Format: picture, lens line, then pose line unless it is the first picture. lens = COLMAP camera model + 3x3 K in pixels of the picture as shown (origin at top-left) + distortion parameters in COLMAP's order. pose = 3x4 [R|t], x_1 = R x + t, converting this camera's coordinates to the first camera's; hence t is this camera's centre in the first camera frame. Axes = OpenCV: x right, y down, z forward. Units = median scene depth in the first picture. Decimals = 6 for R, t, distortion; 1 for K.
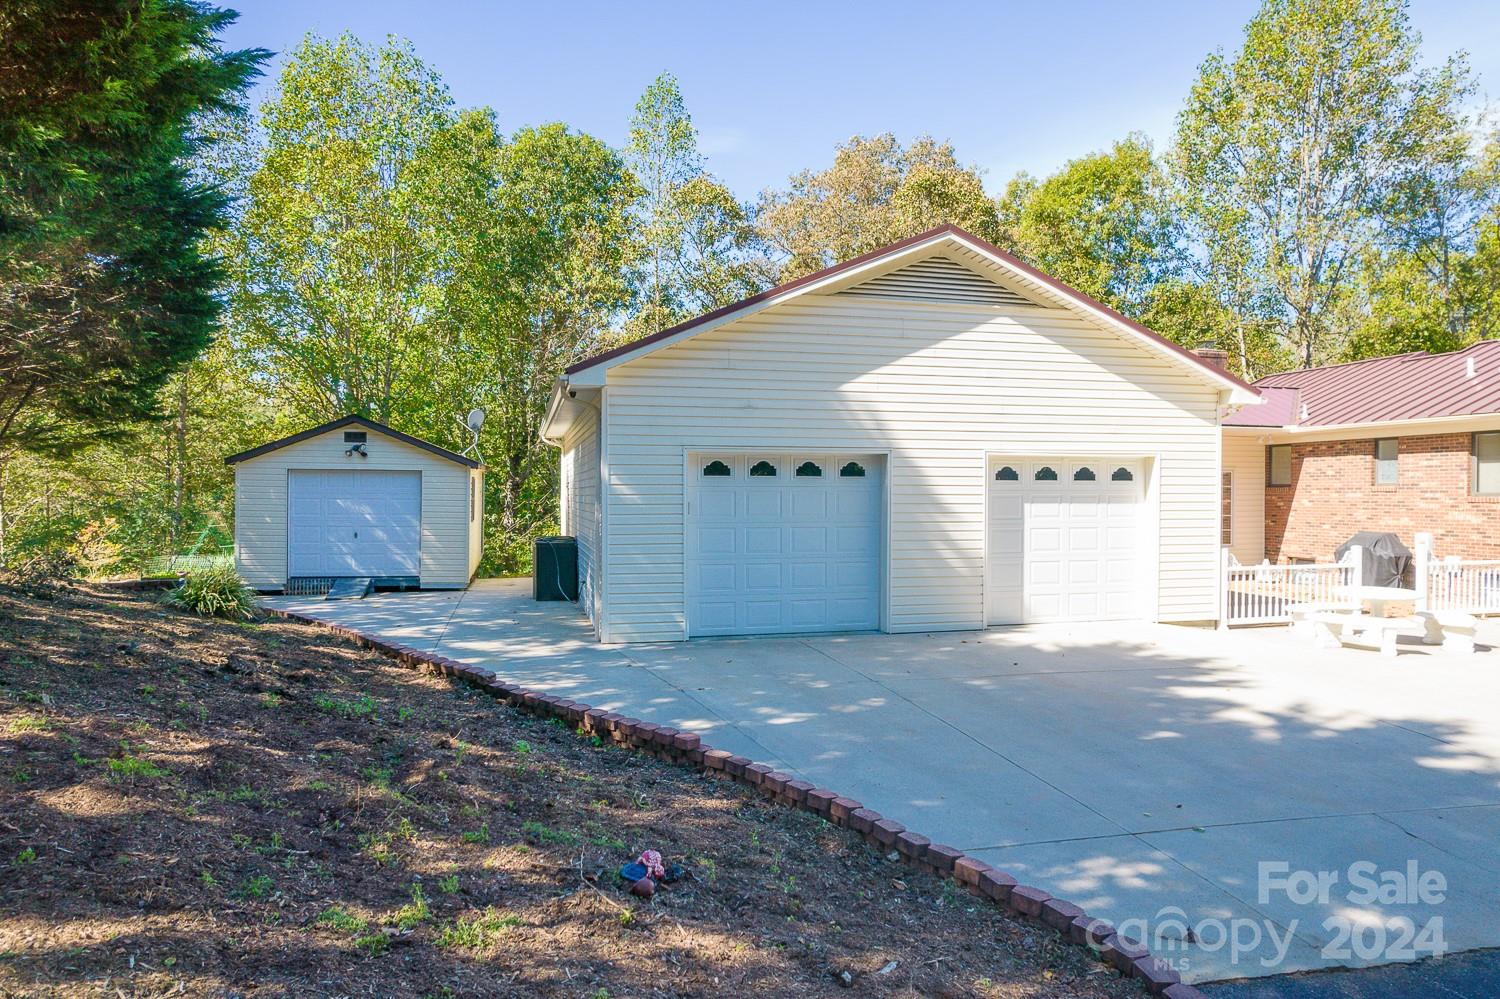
lens RADIAL K [[956.4, 0, 750.6], [0, 956.4, 508.4], [0, 0, 1]] dist [-0.056976, 0.043387]
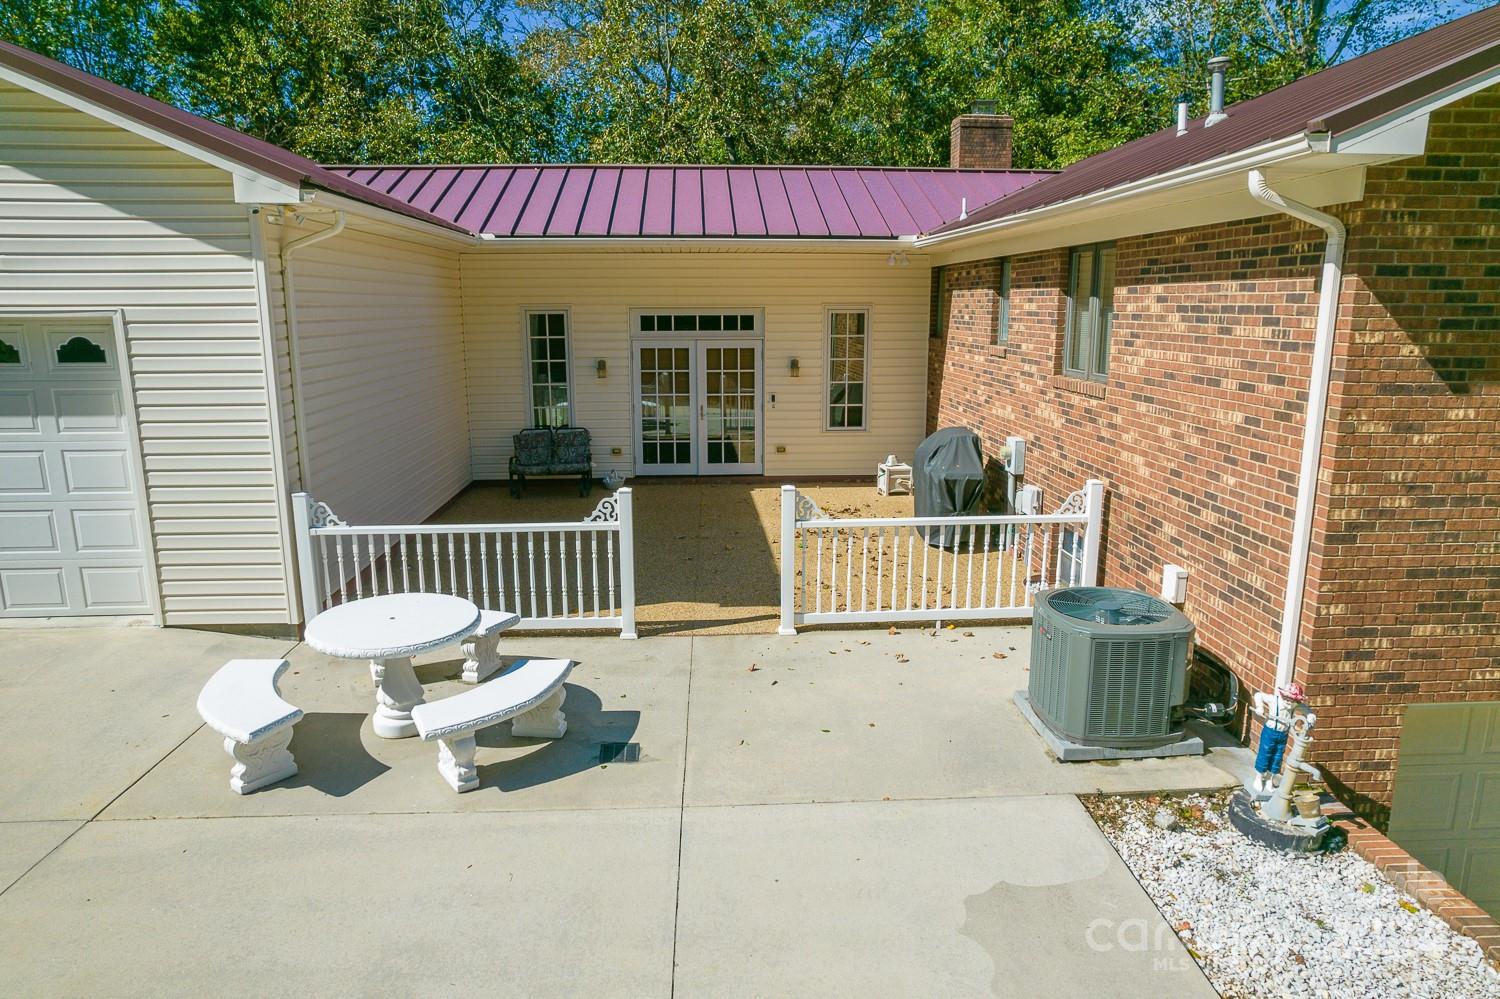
lens RADIAL K [[956.4, 0, 750.6], [0, 956.4, 508.4], [0, 0, 1]] dist [-0.056976, 0.043387]
pose [[0.980144, 0.041179, -0.193966, 0.883680], [-0.002693, 0.980873, 0.194630, -0.053620], [0.198270, -0.190243, 0.961507, 0.573964]]
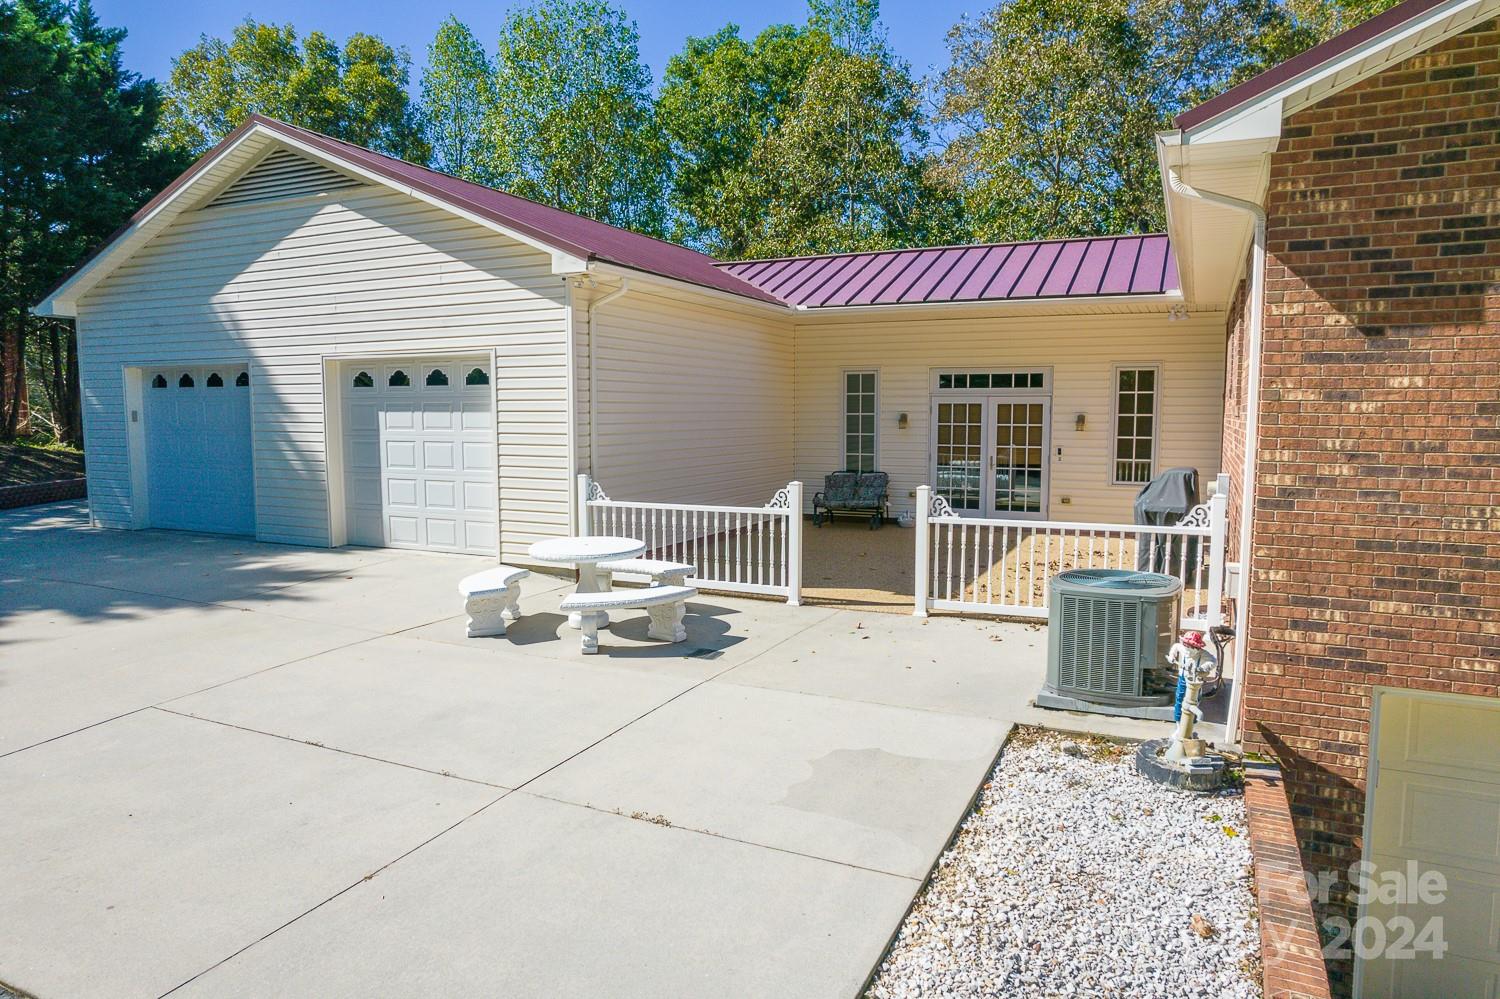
lens RADIAL K [[956.4, 0, 750.6], [0, 956.4, 508.4], [0, 0, 1]] dist [-0.056976, 0.043387]
pose [[0.763210, 0.066971, -0.642670, 1.127120], [-0.010771, 0.995795, 0.090978, -0.000601], [0.646061, -0.062513, 0.760722, 0.543962]]
